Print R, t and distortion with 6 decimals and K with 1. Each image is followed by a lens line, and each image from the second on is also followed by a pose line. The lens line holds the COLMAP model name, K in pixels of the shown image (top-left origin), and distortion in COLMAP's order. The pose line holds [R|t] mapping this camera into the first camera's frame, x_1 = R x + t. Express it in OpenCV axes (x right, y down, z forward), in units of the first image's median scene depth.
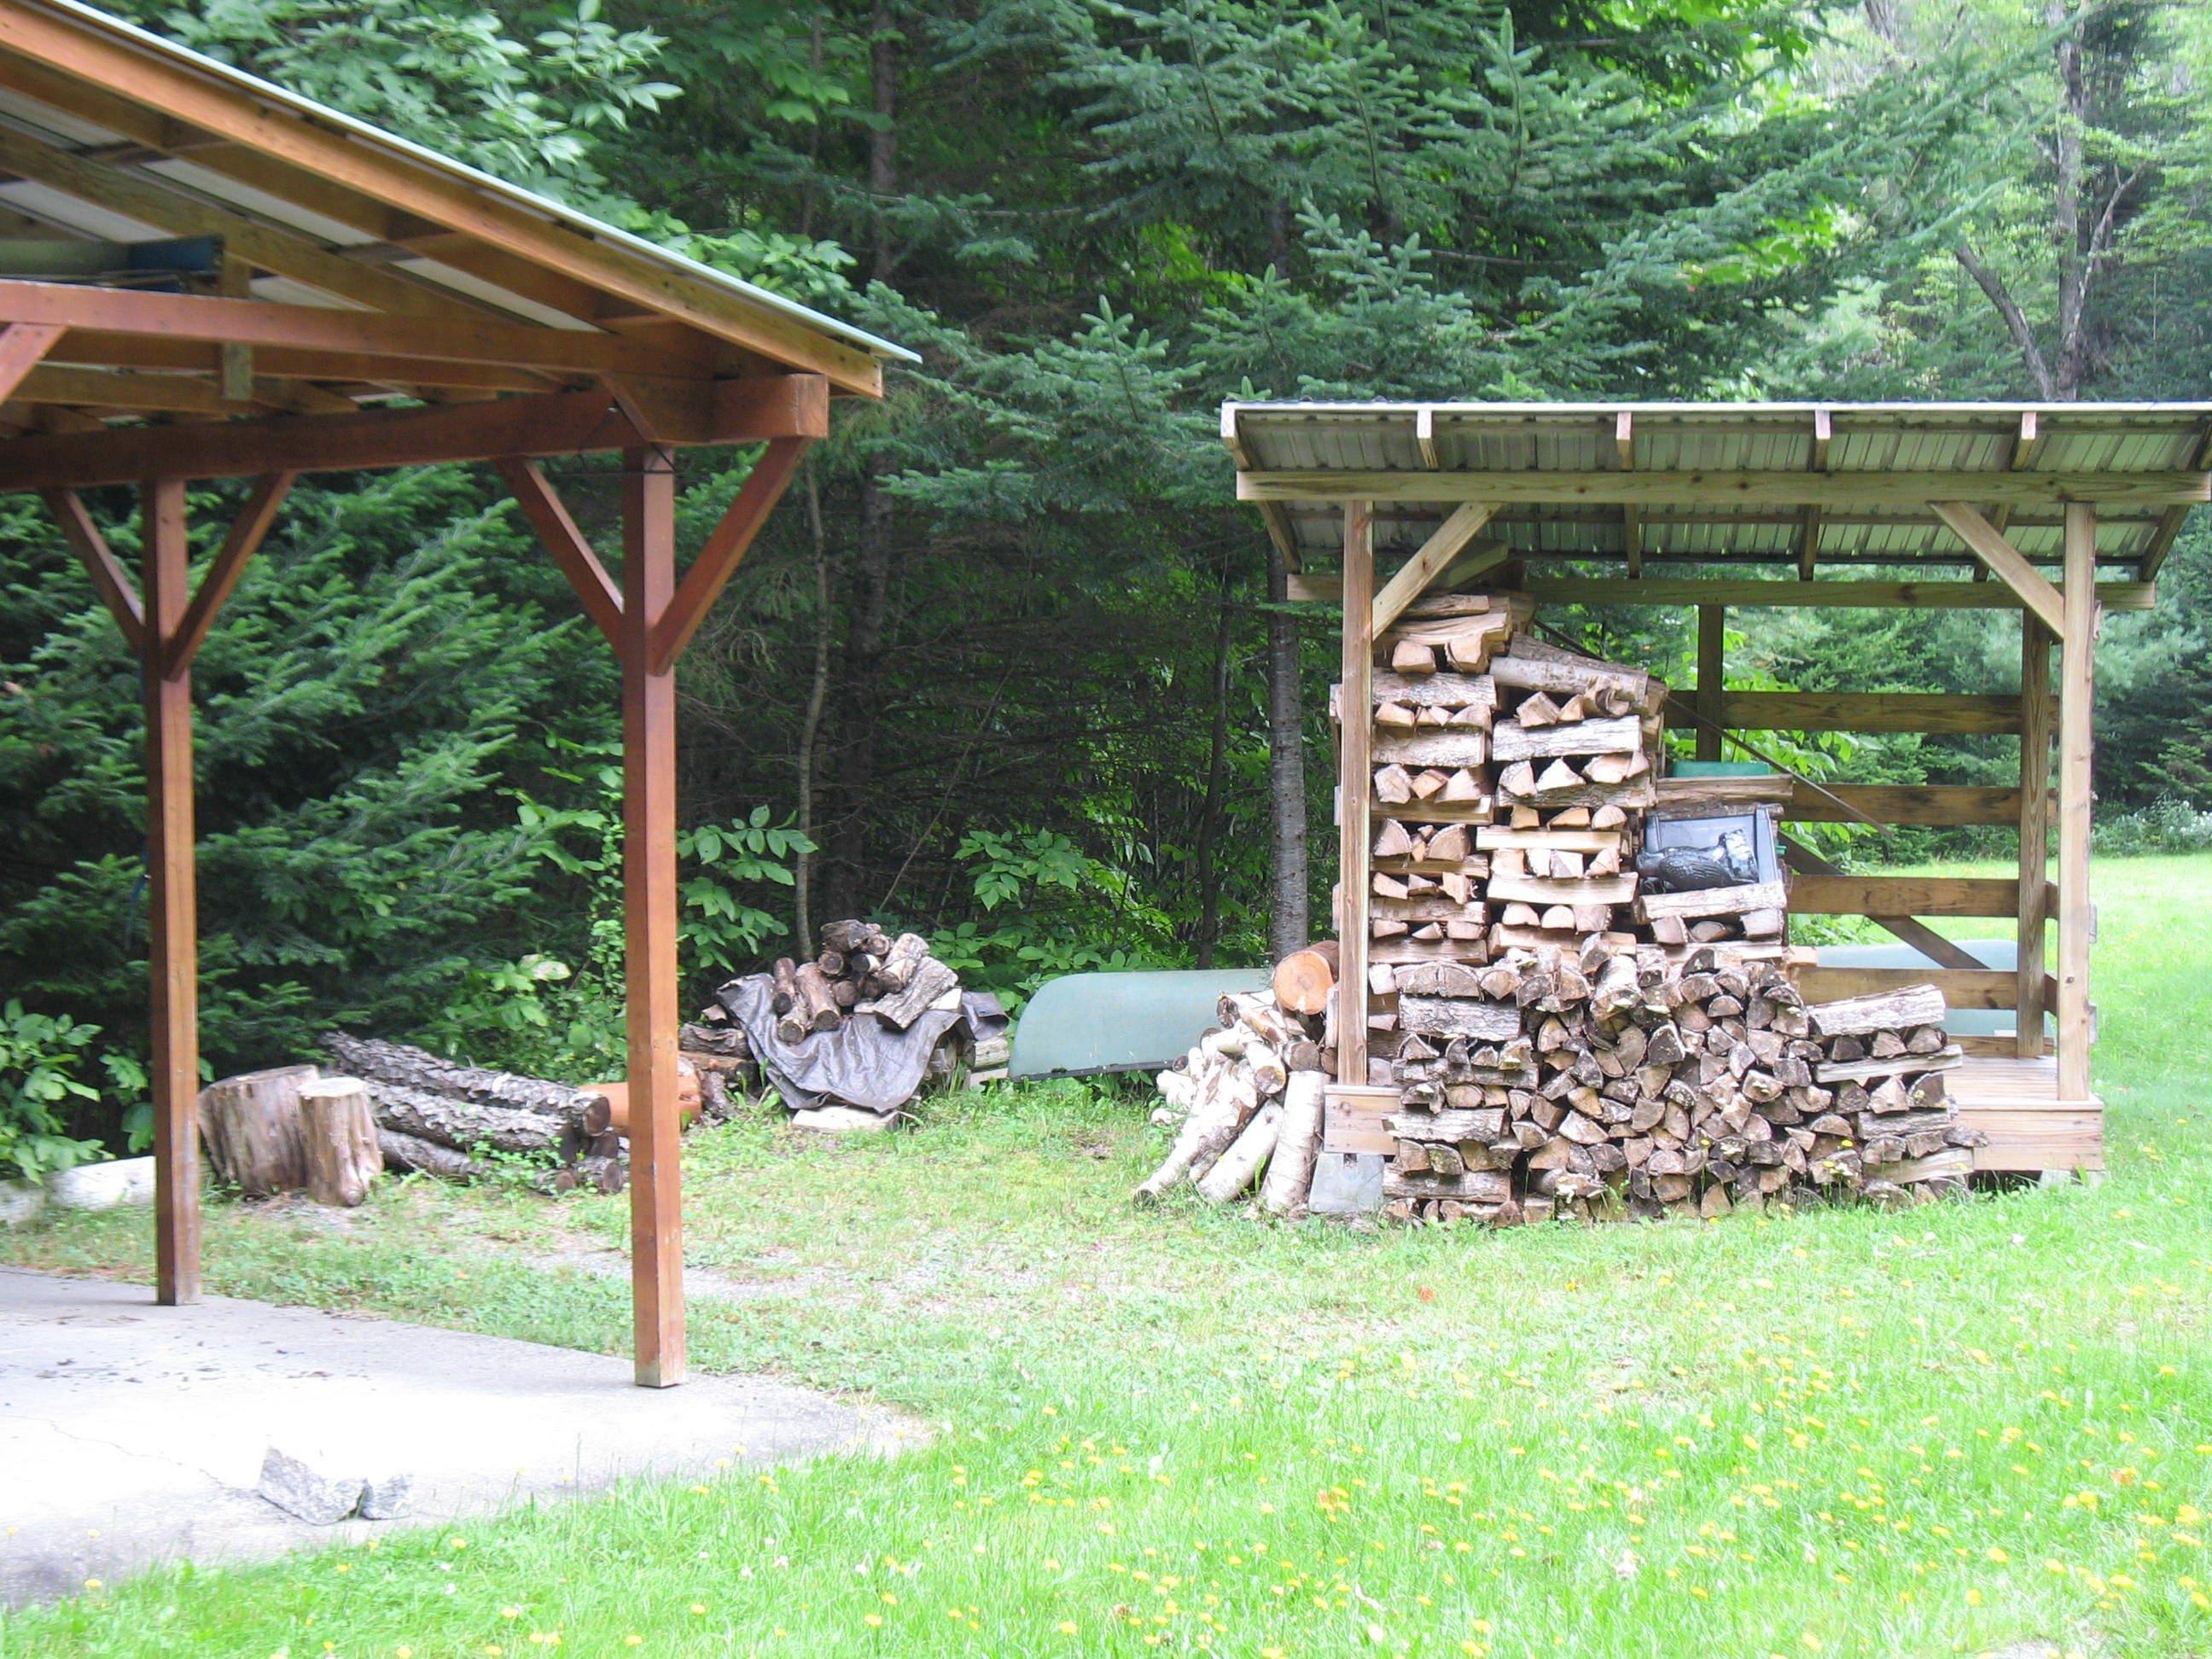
lens RADIAL K [[4505.9, 0, 1105.7], [0, 4505.9, 835.3], [0, 0, 1]] dist [-0.042210, 0.000000]
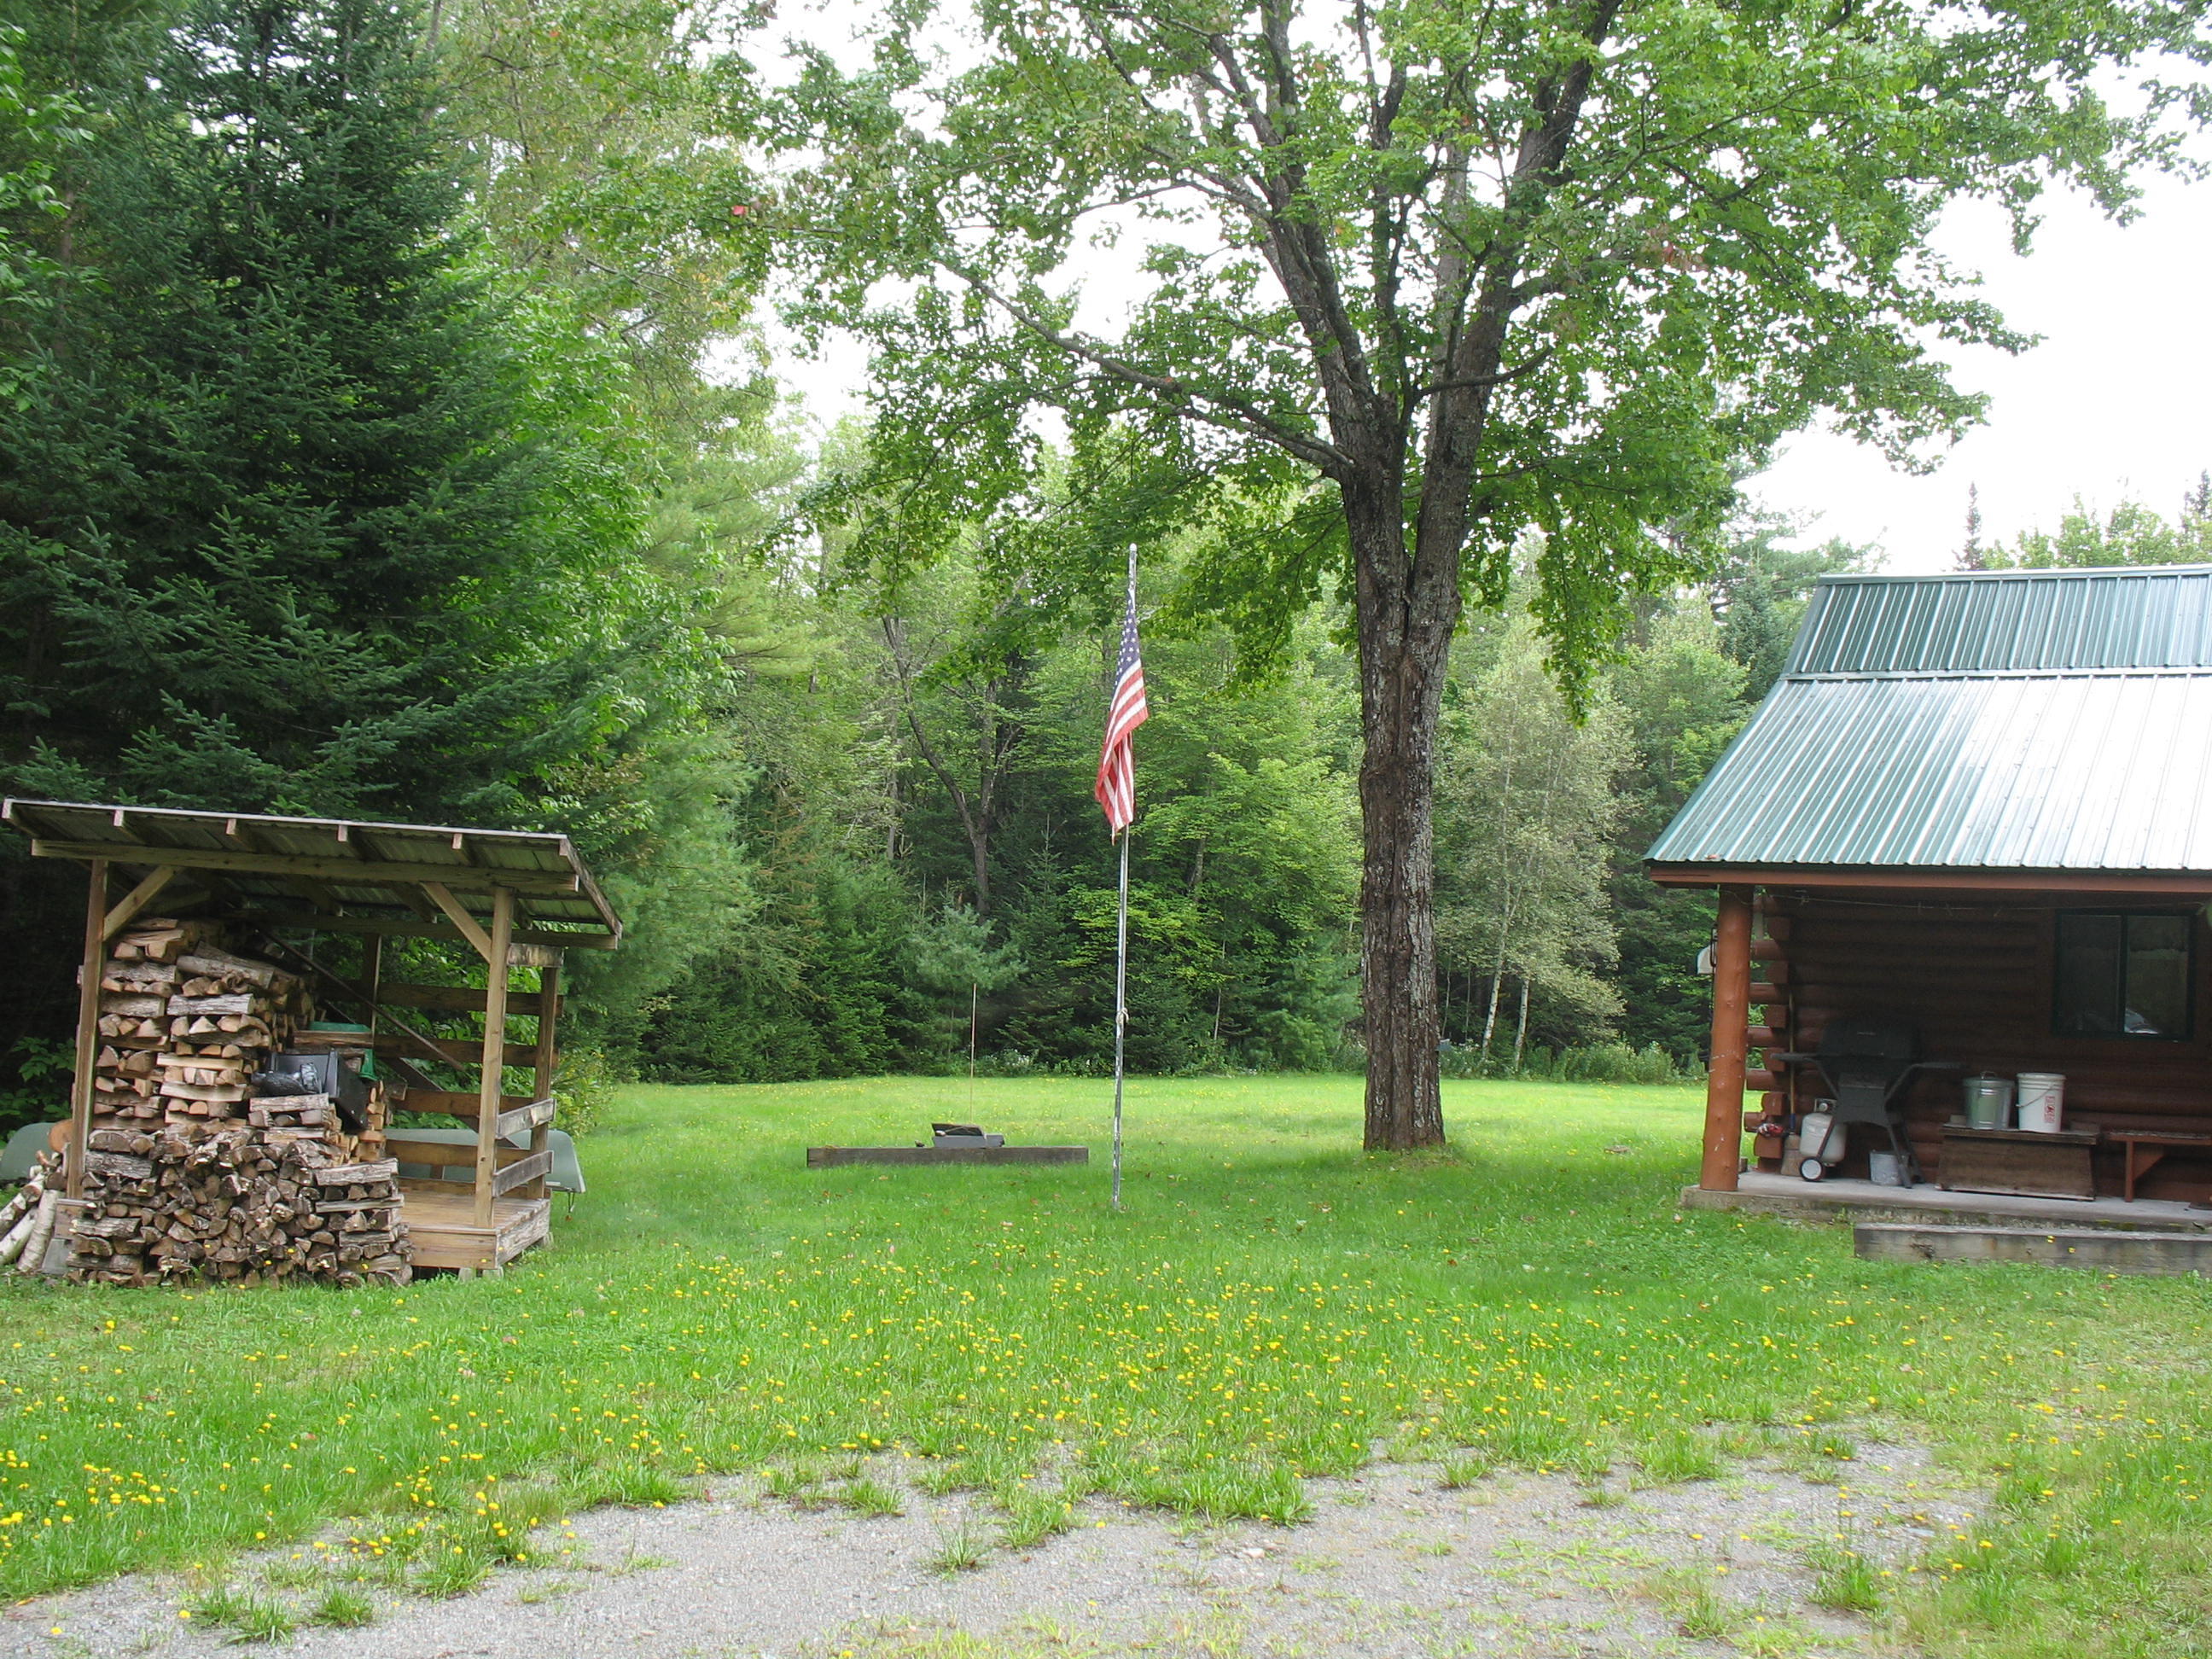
lens RADIAL K [[2309.7, 0, 1106.5], [0, 2309.7, 824.1], [0, 0, 1]] dist [-0.127436, 0.000000]
pose [[0.974193, 0.064330, 0.216354, 0.246942], [-0.042785, 0.993778, -0.102836, -0.015879], [-0.221623, 0.090925, 0.970884, 0.075682]]
